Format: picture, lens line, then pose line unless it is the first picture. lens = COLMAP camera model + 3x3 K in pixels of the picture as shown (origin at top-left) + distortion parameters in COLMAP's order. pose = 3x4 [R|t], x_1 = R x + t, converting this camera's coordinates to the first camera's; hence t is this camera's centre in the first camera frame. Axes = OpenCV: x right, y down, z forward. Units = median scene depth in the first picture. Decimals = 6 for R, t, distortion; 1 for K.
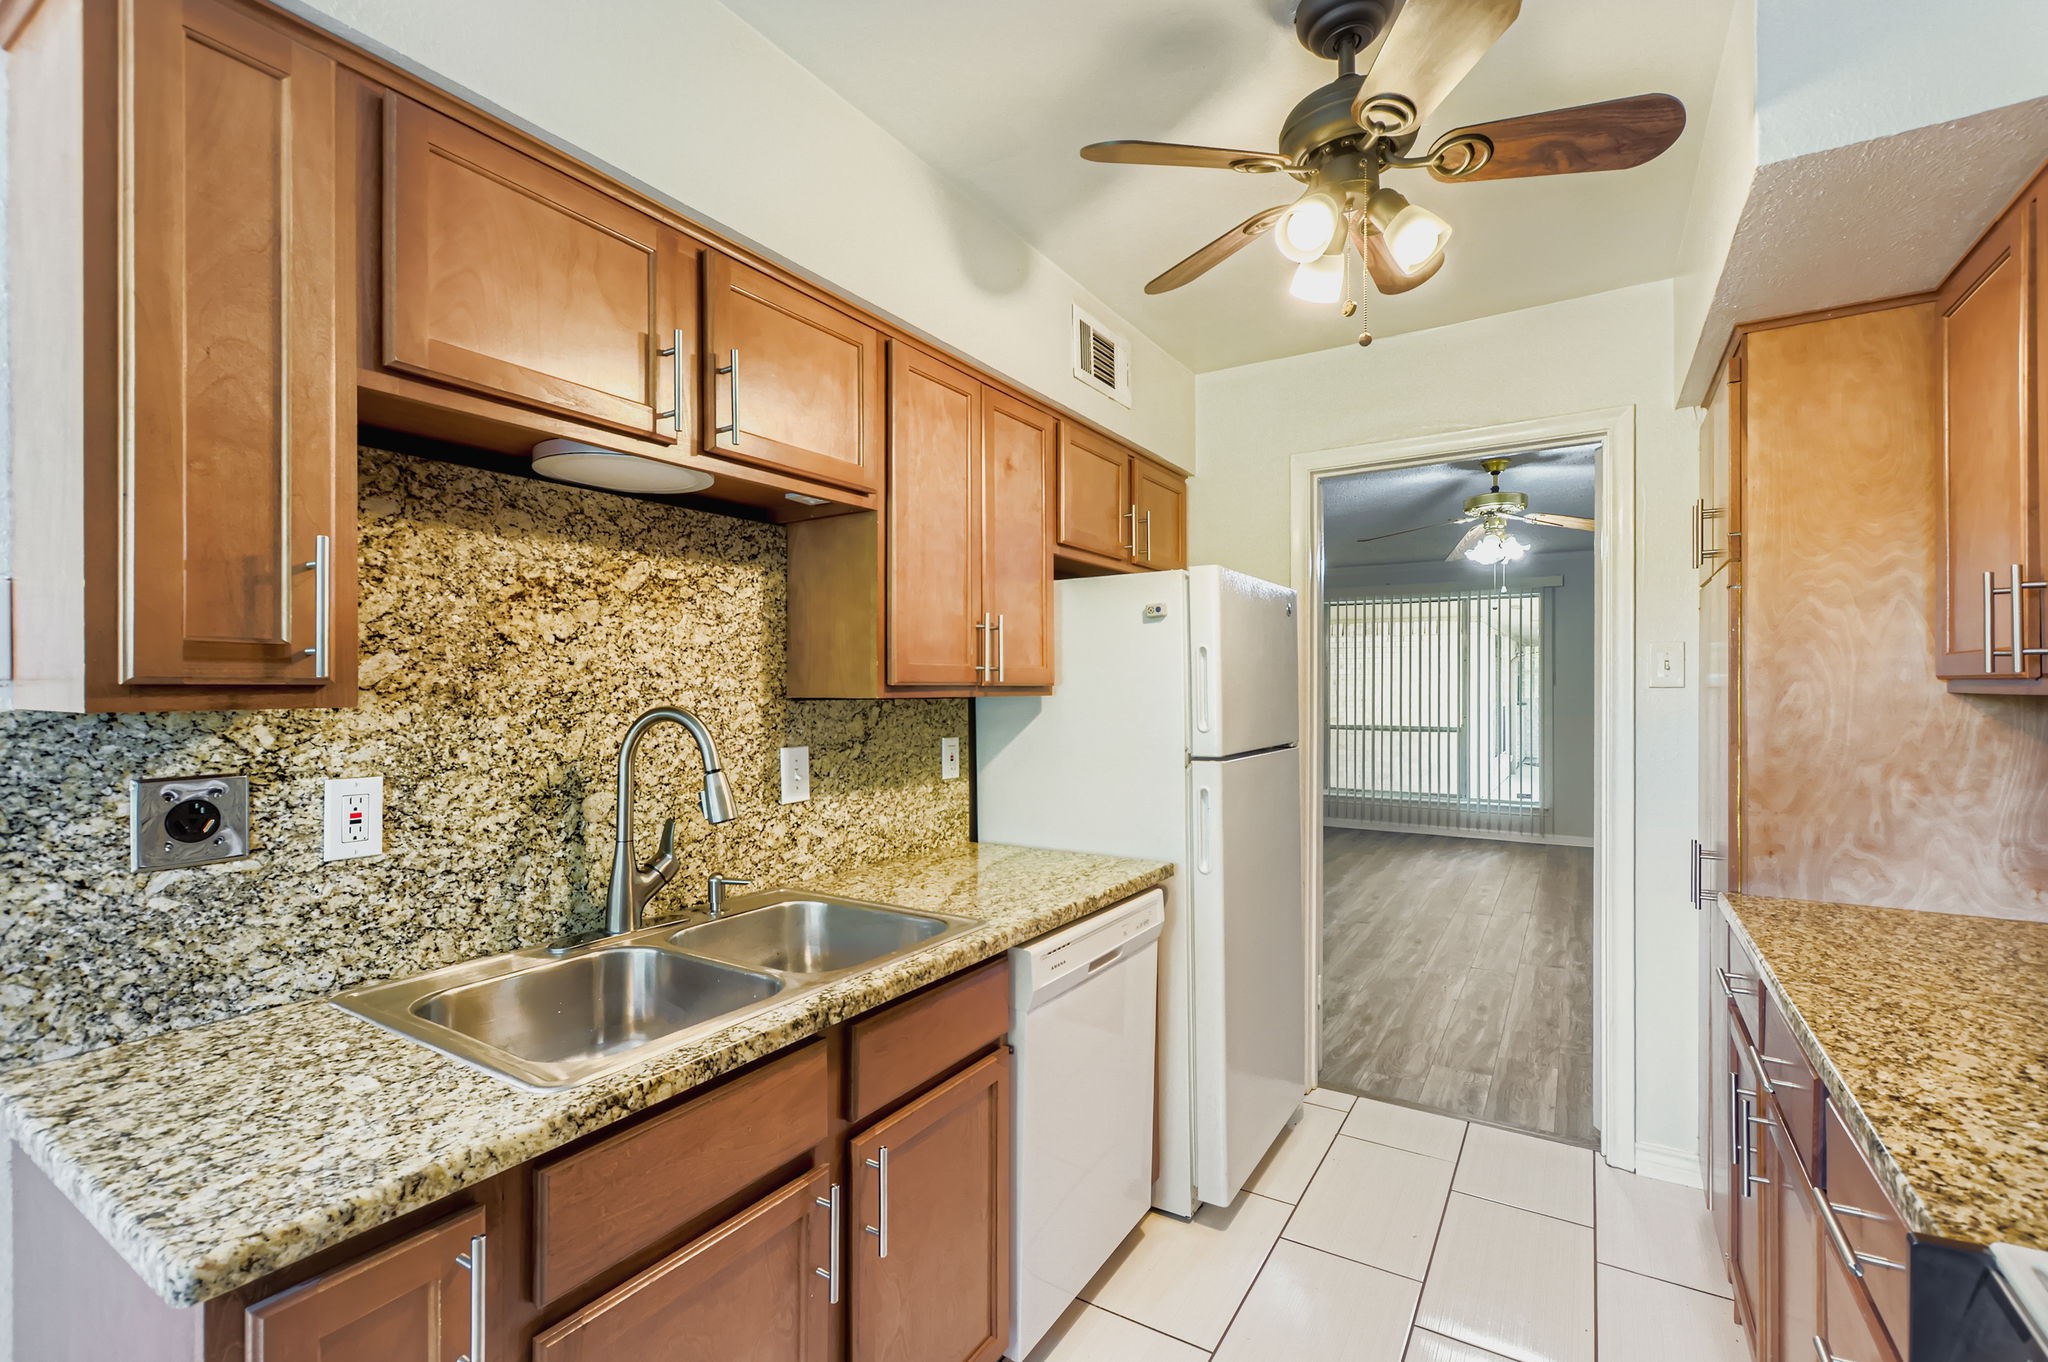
lens RADIAL K [[916.5, 0, 1024.0], [0, 916.5, 681.0], [0, 0, 1]] dist [-0.000565, 0.000224]
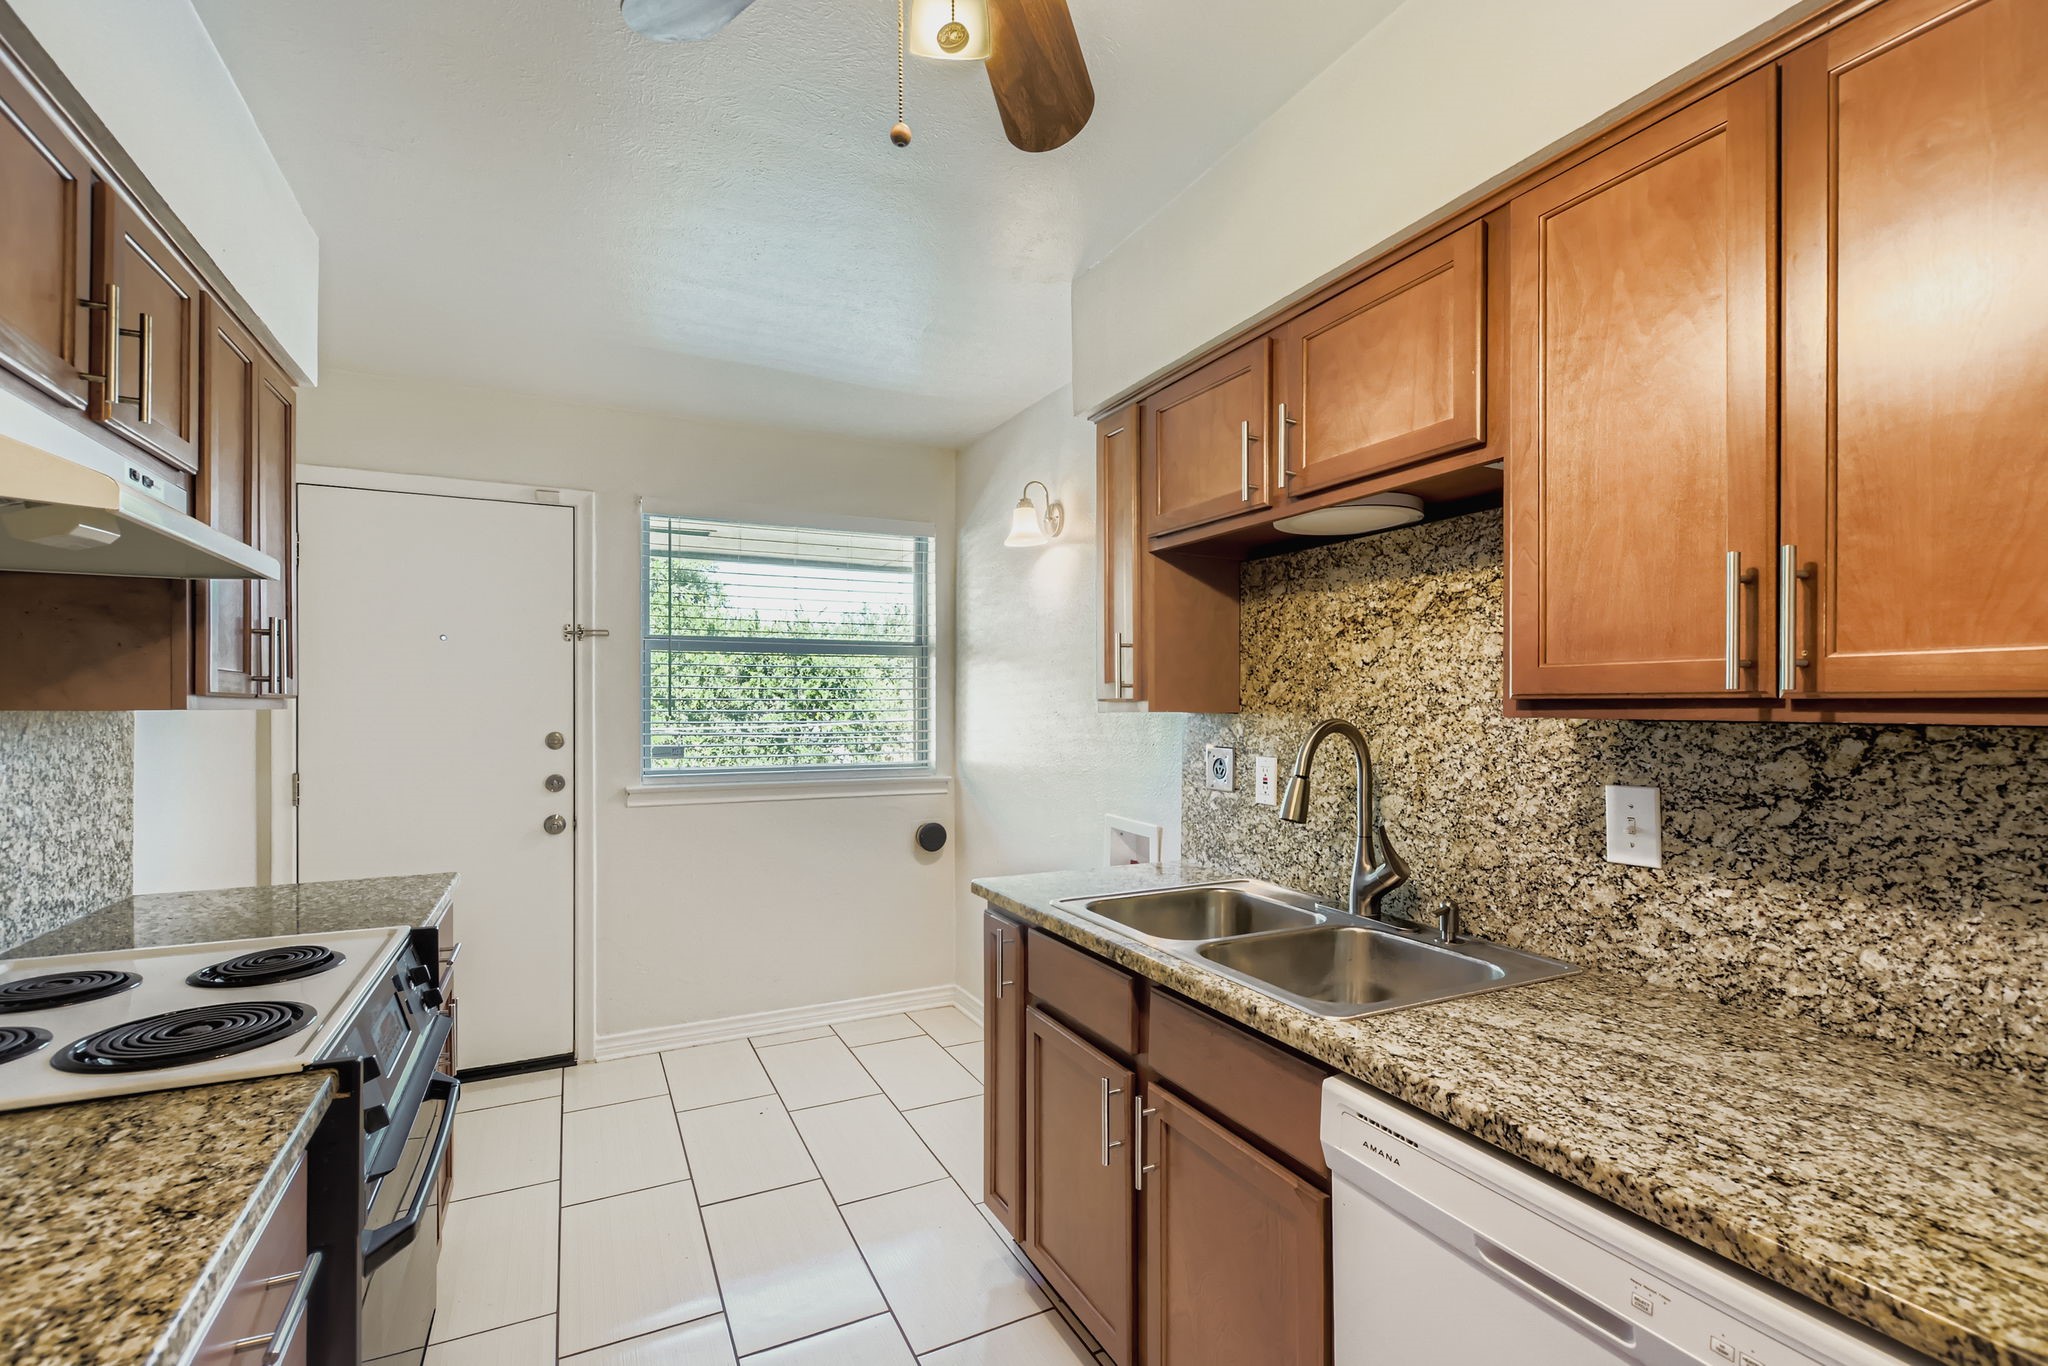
lens RADIAL K [[900.3, 0, 1023.5], [0, 900.3, 704.8], [0, 0, 1]] dist [-0.000417, -0.000329]
pose [[-0.525683, -0.000009, -0.850681, 0.727938], [0.004772, 0.999984, -0.002959, 0.010631], [0.850667, -0.005615, -0.525675, 1.197076]]
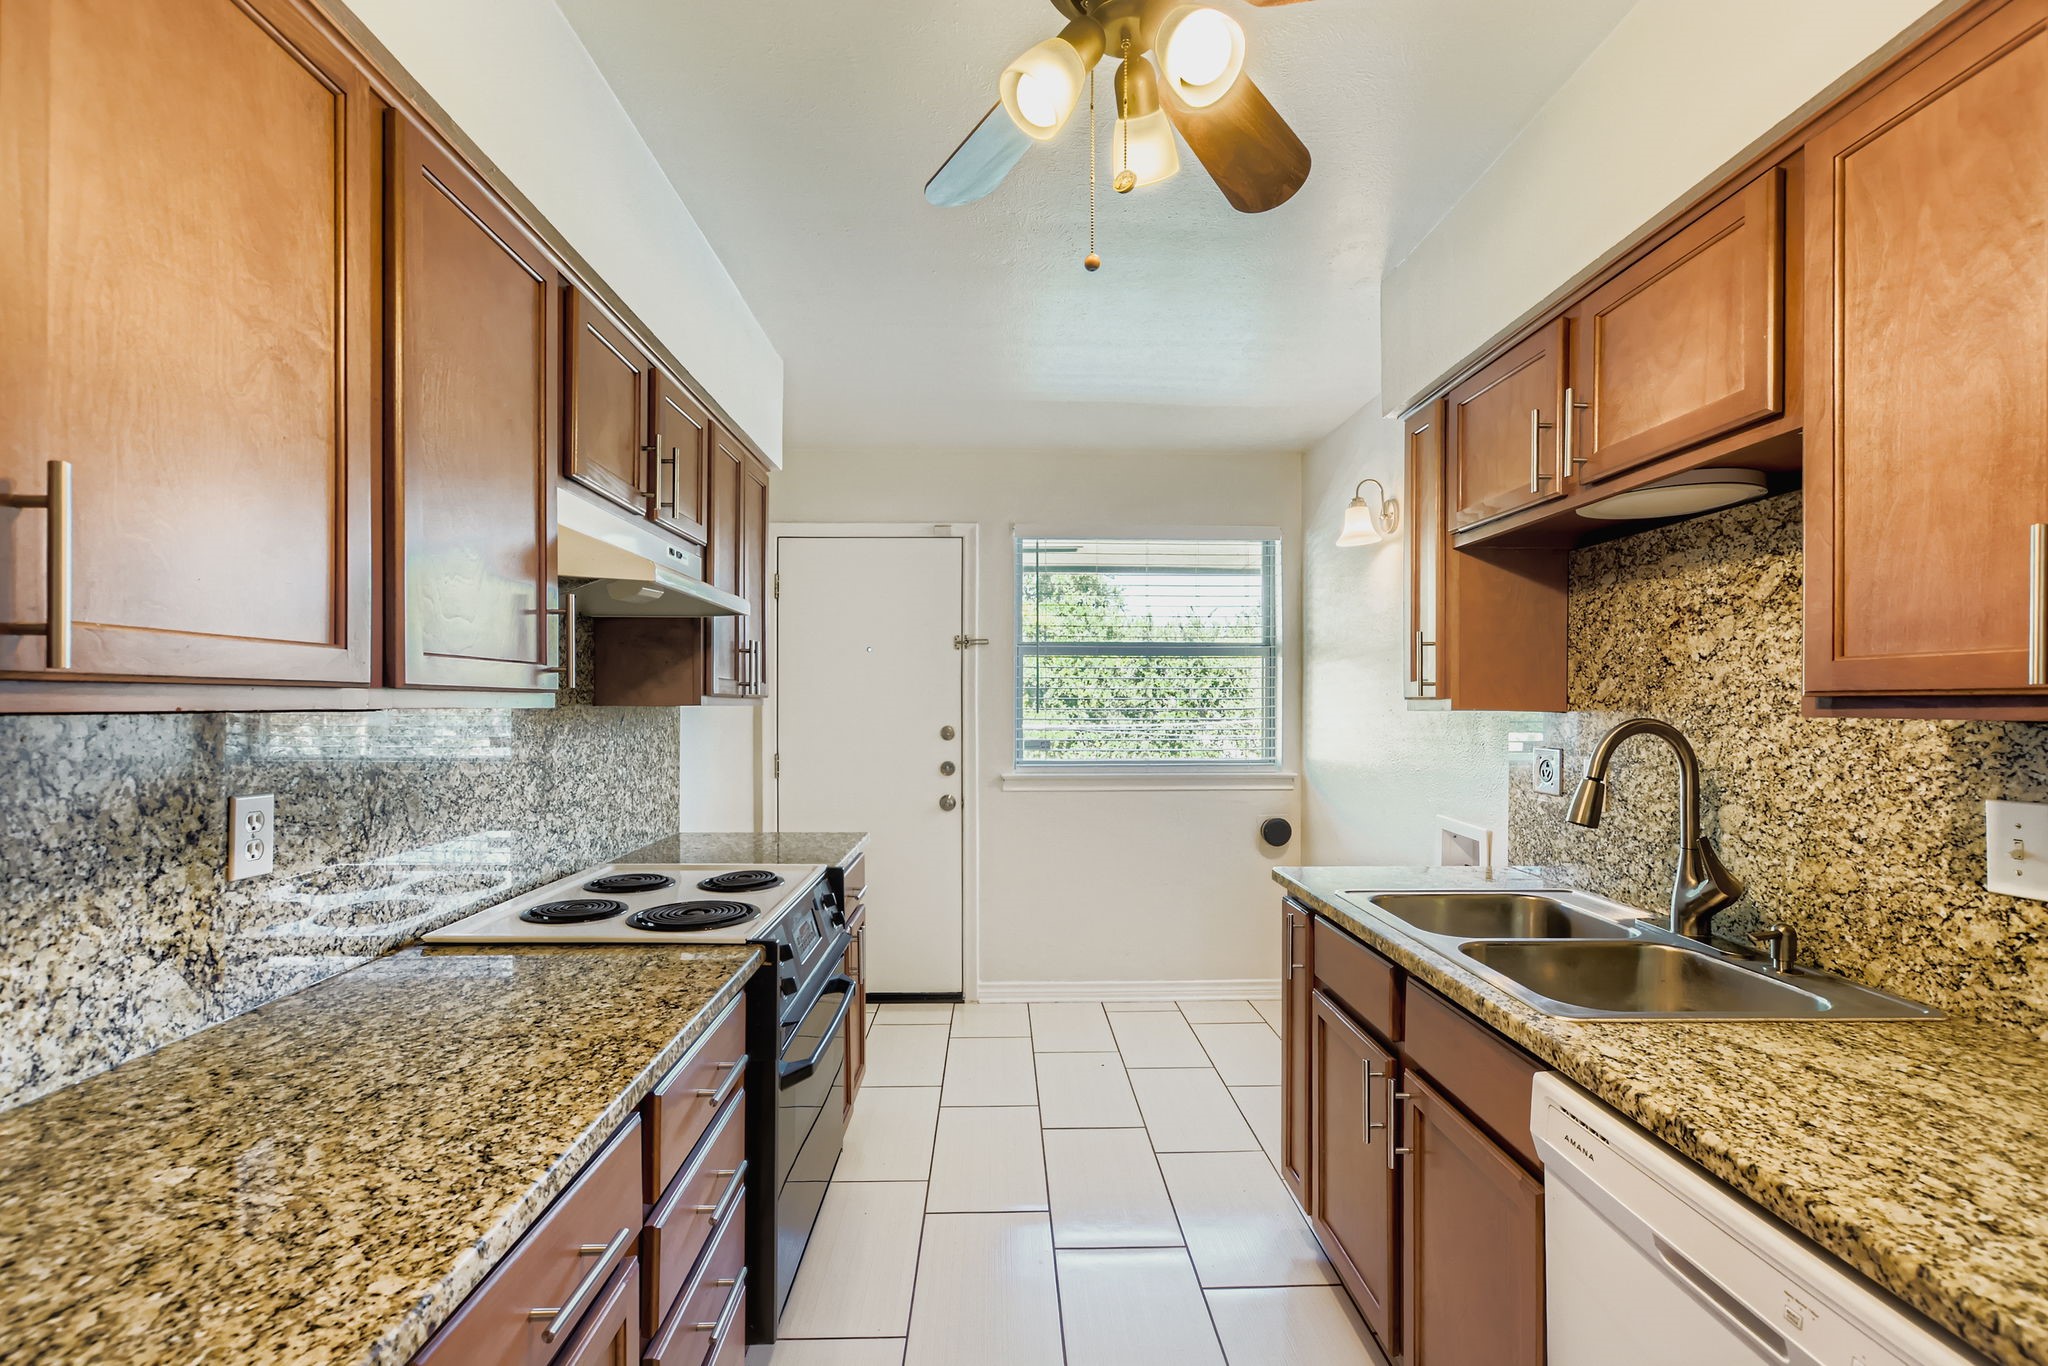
lens RADIAL K [[894.5, 0, 1023.0], [0, 894.5, 704.2], [0, 0, 1]] dist [-0.001588, -0.000454]
pose [[-0.834085, -0.000909, -0.551635, 0.735186], [0.001499, 0.999991, -0.003914, 0.013311], [0.551634, -0.004091, -0.834076, 1.390391]]
